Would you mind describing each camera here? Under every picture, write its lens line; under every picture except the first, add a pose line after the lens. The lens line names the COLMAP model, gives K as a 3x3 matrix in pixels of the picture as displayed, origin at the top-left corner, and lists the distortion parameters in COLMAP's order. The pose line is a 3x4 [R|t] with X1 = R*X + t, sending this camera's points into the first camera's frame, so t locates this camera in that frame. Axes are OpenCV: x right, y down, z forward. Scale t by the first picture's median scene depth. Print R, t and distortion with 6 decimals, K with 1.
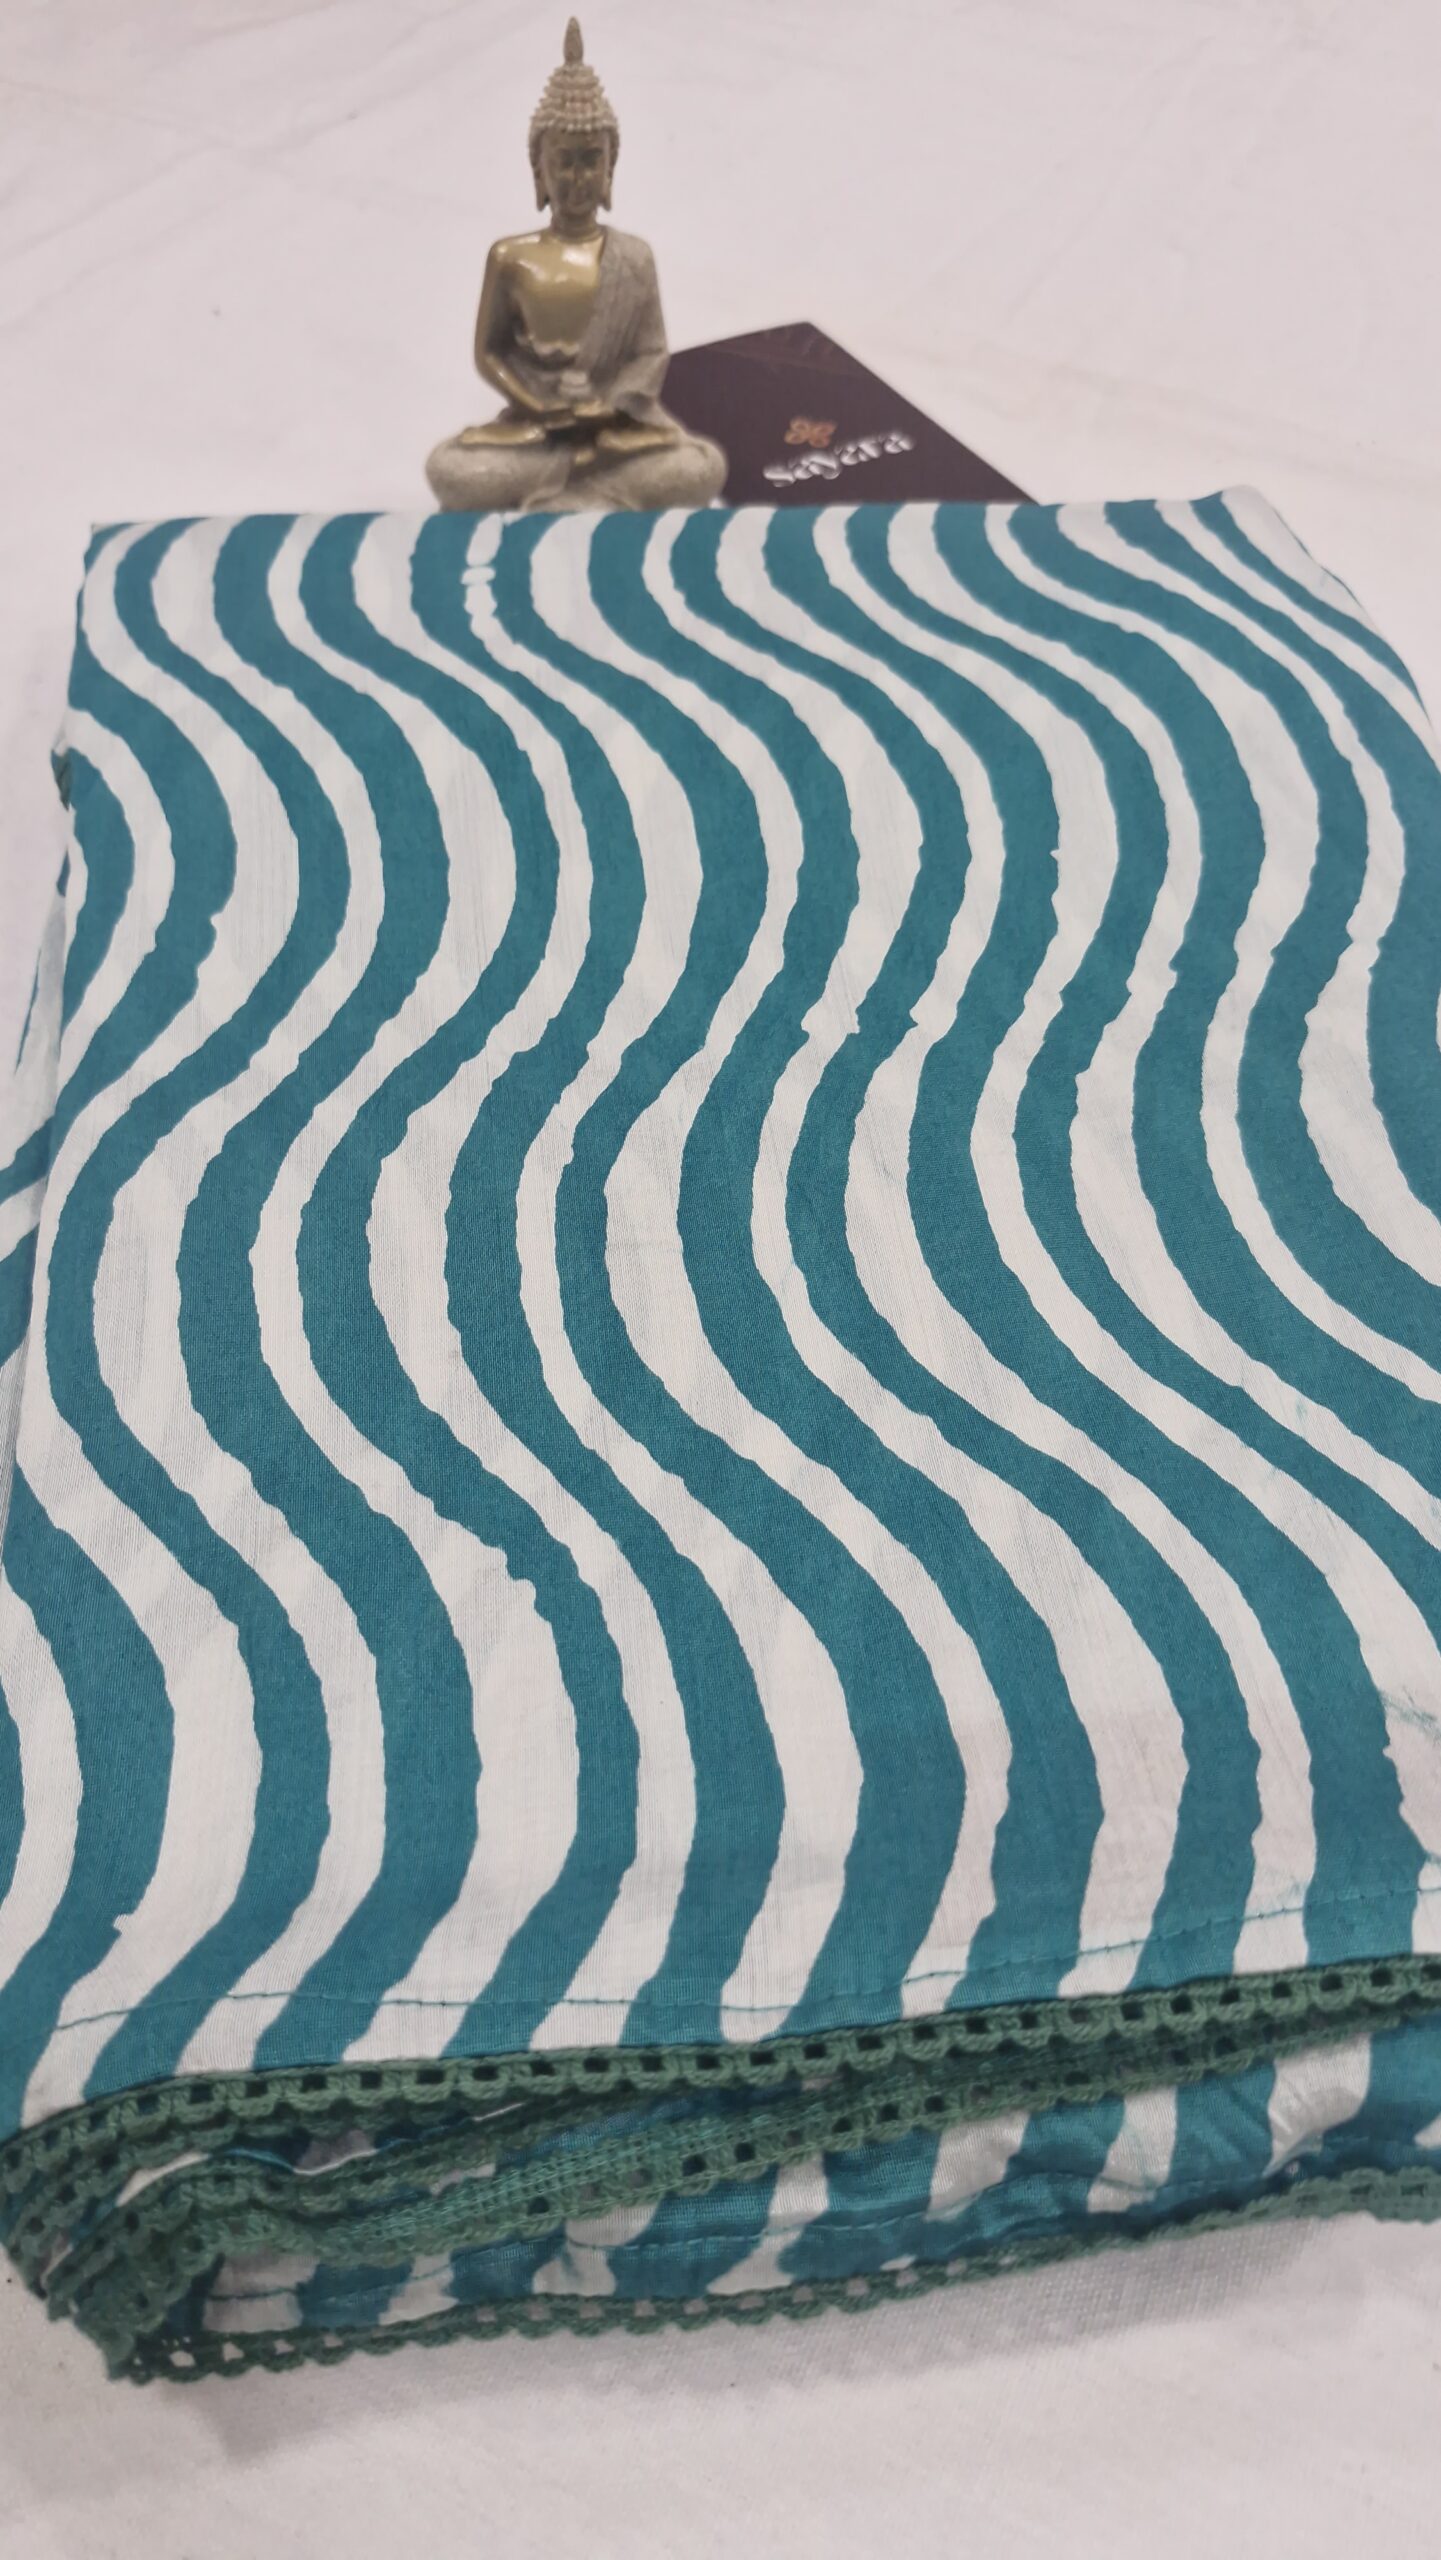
lens RADIAL K [[1793.1, 0, 720.5], [0, 1793.1, 1280.0], [0, 0, 1]] dist [0.103785, -0.186717]
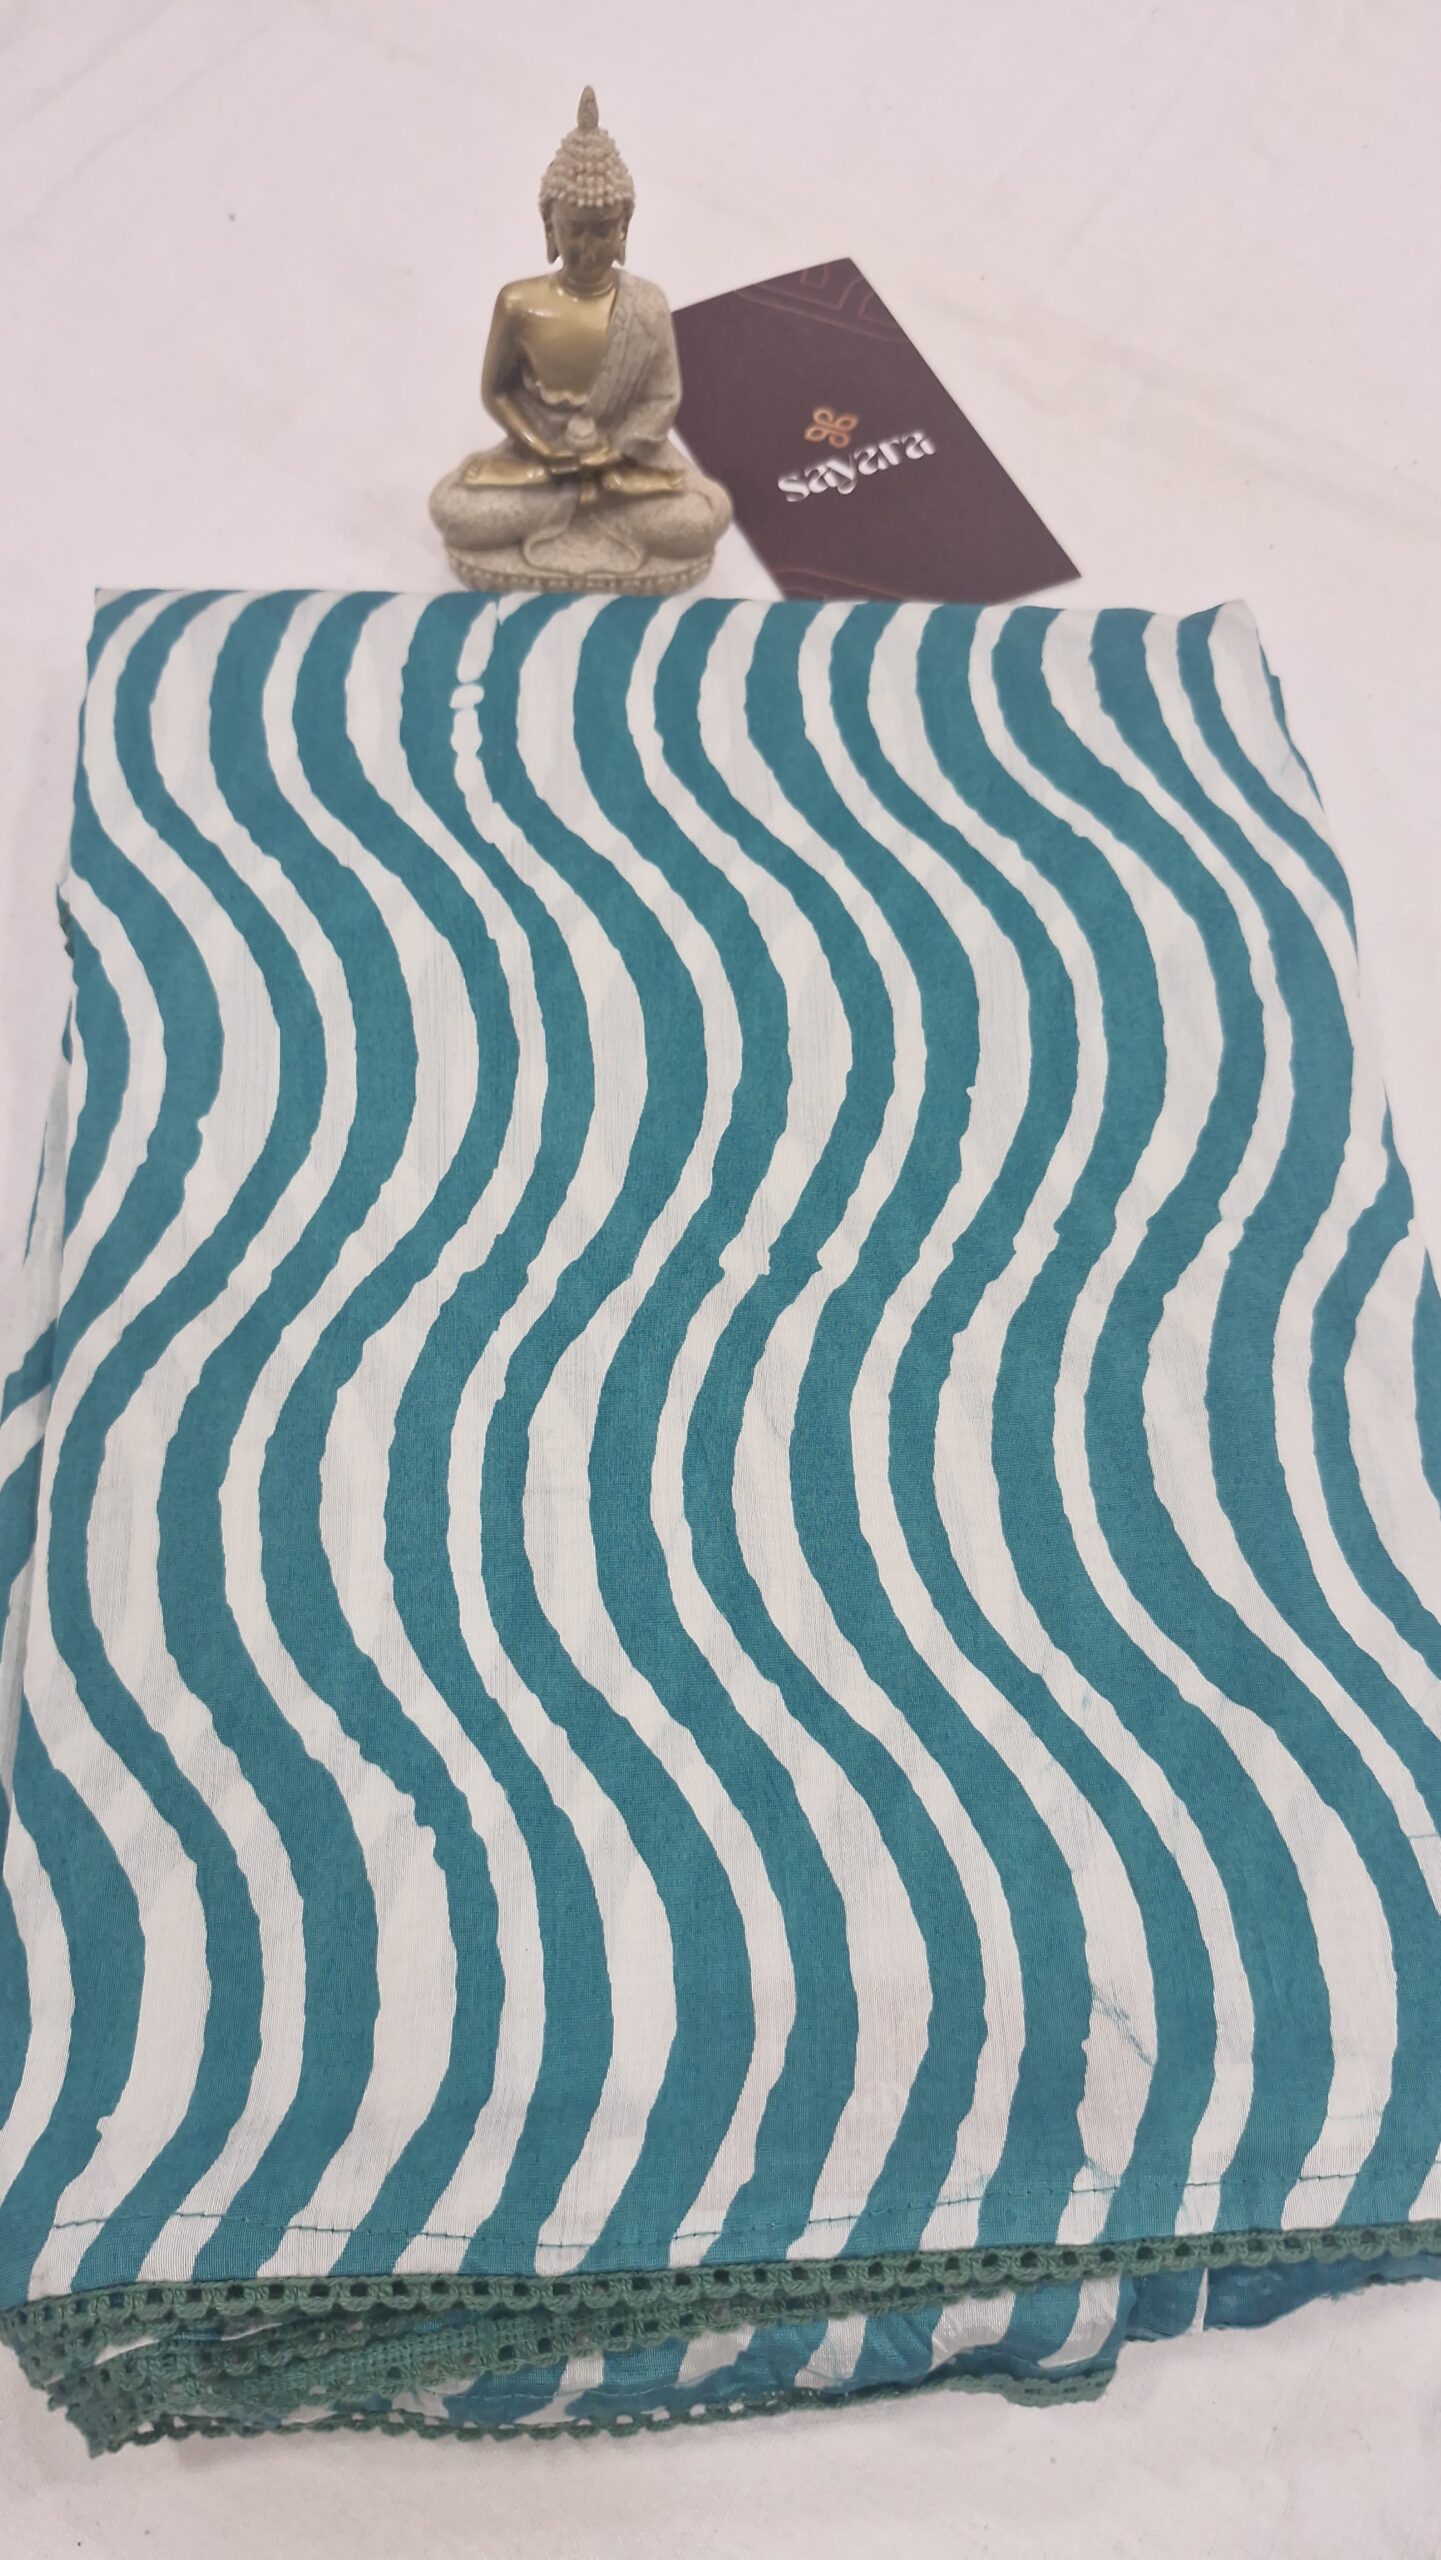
lens RADIAL K [[1793.1, 0, 720.5], [0, 1793.1, 1280.0], [0, 0, 1]] dist [0.103785, -0.186717]
pose [[0.996897, 0.077120, -0.015770, 0.070700], [-0.071275, 0.969392, 0.234946, -0.431248], [0.033407, -0.233092, 0.971881, -0.101950]]
